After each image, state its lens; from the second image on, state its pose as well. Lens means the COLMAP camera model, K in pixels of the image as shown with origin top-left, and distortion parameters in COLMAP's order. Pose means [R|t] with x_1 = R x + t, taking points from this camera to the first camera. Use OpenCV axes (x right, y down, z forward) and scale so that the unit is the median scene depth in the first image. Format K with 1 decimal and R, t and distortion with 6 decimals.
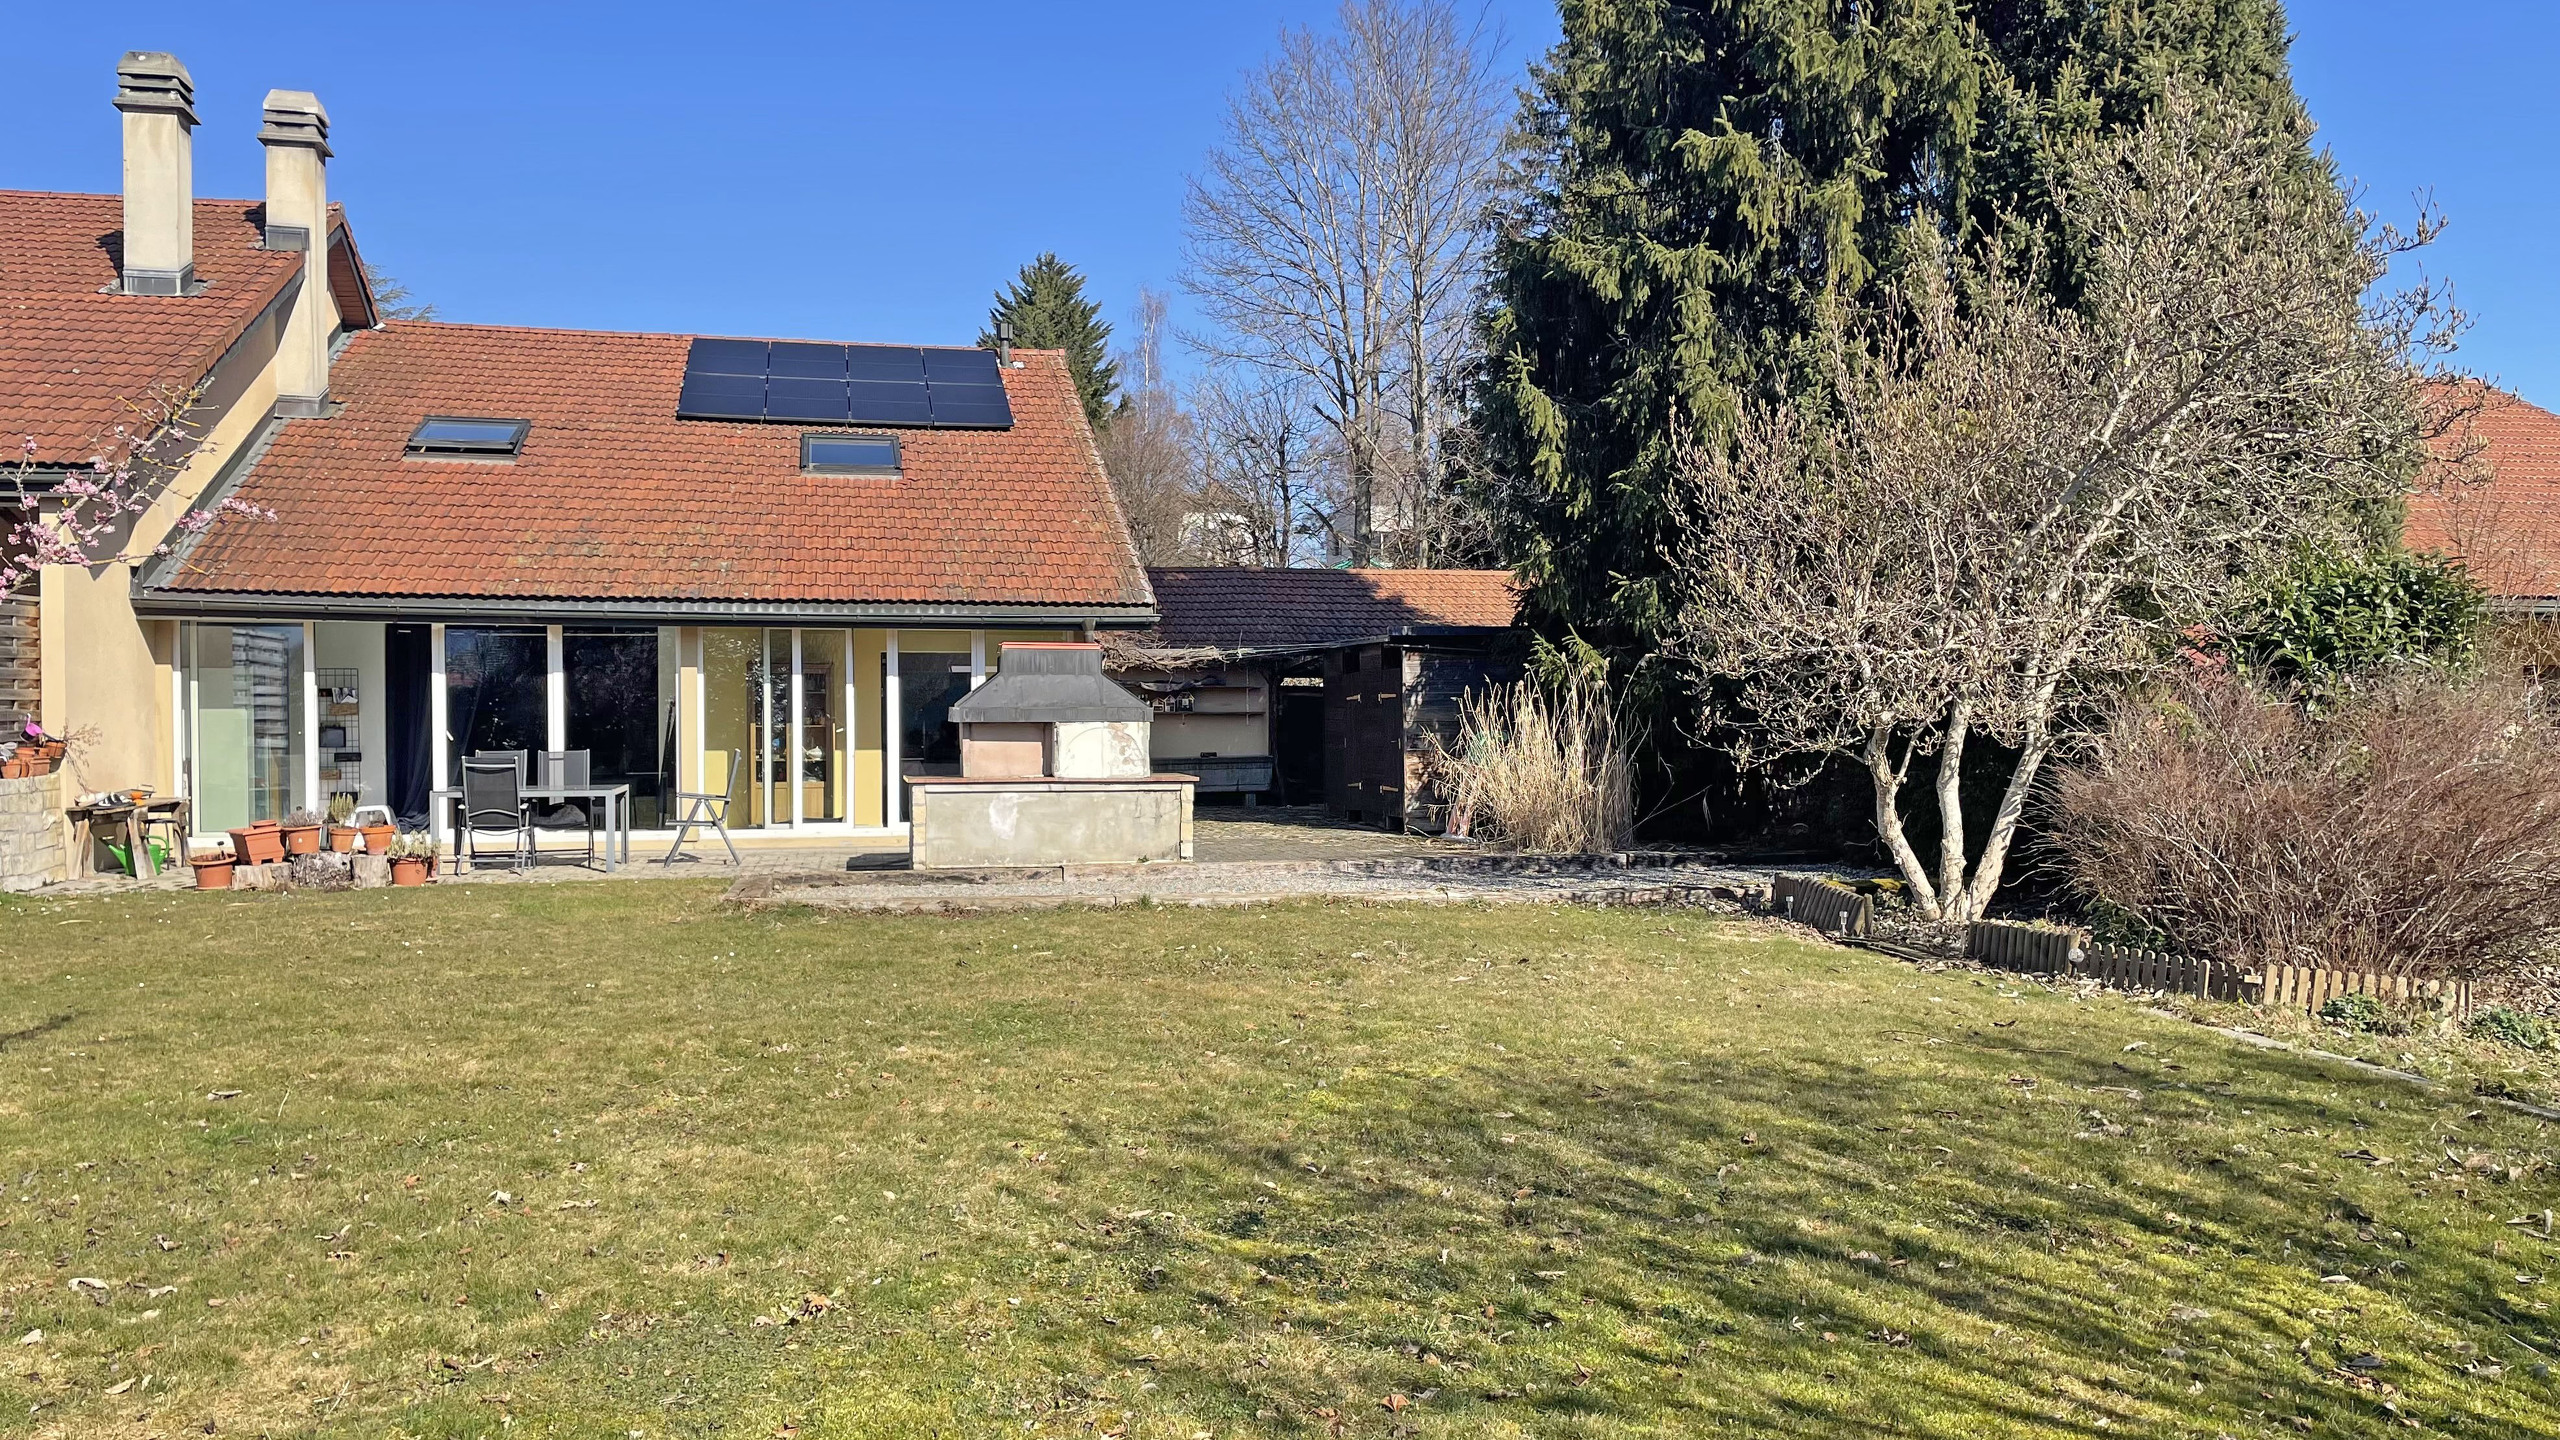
lens RADIAL K [[1716.8, 0, 1280.0], [0, 1716.8, 720.0], [0, 0, 1]] dist [0.091246, -0.096386]
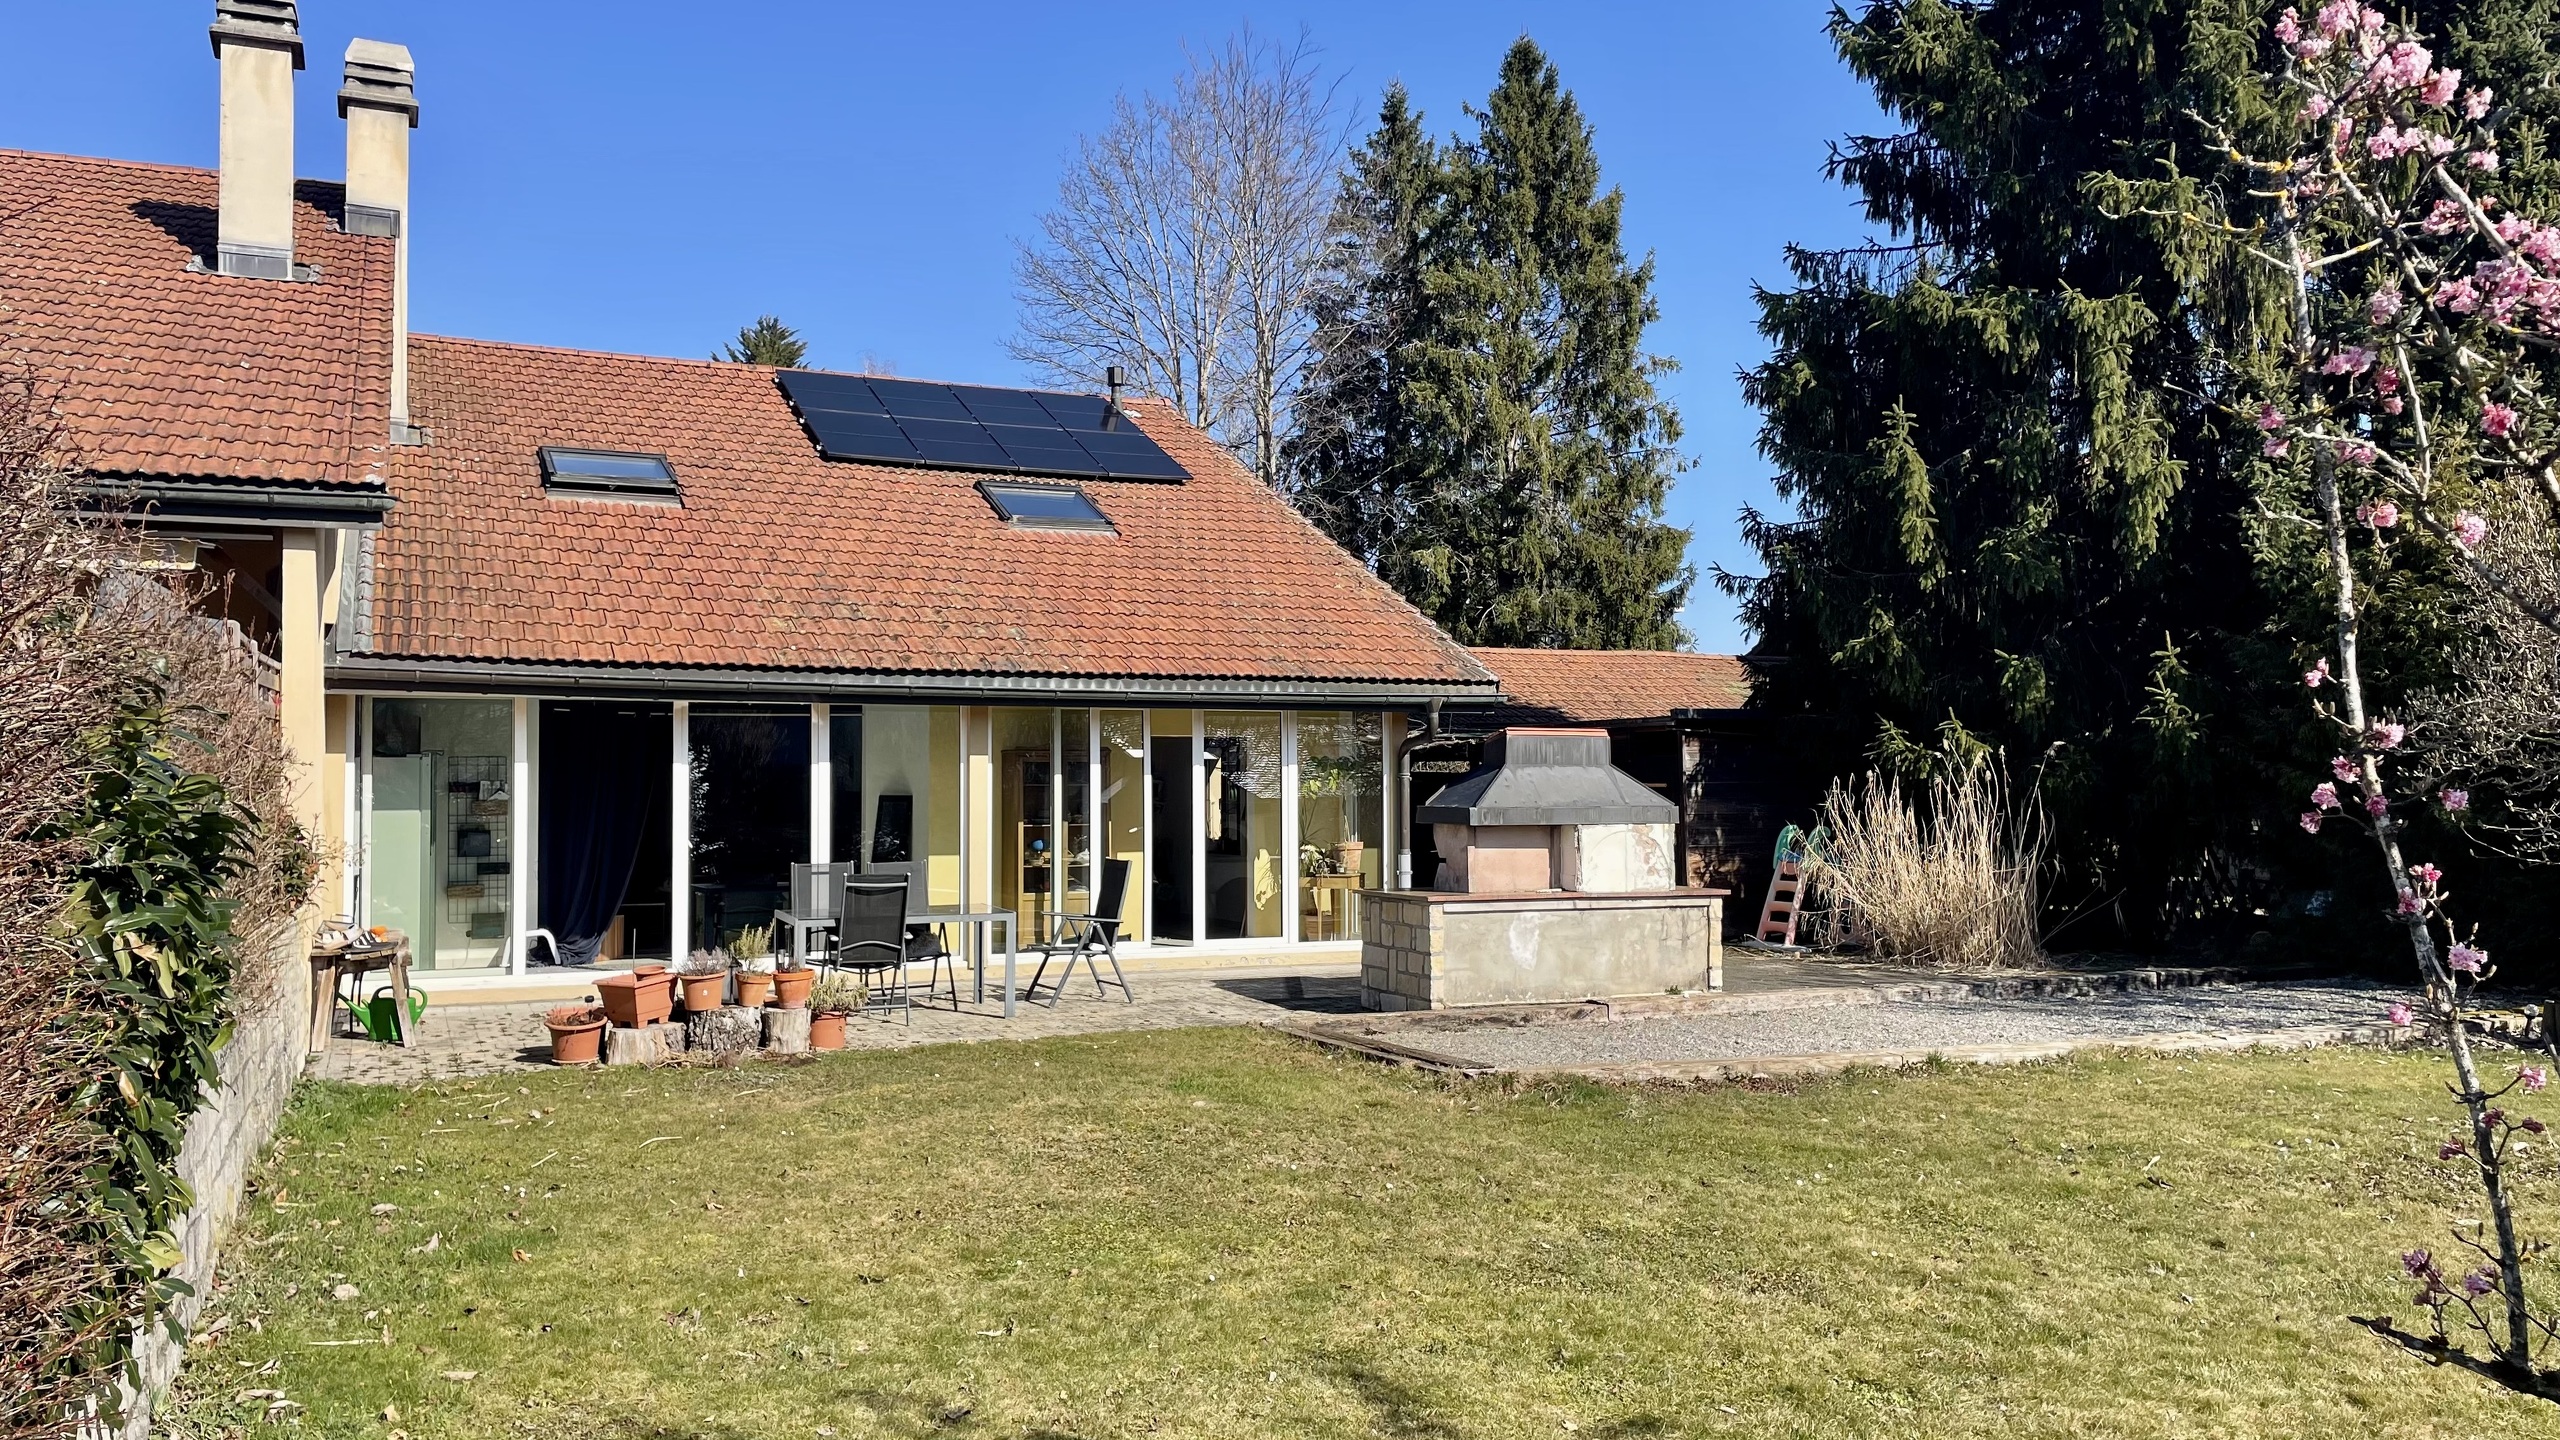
lens RADIAL K [[1716.8, 0, 1280.0], [0, 1716.8, 720.0], [0, 0, 1]] dist [0.091246, -0.096386]
pose [[0.985565, 0.004804, 0.169229, -0.347361], [0.002831, 0.998990, -0.044846, -0.010394], [-0.169273, 0.044678, 0.984556, 0.176383]]
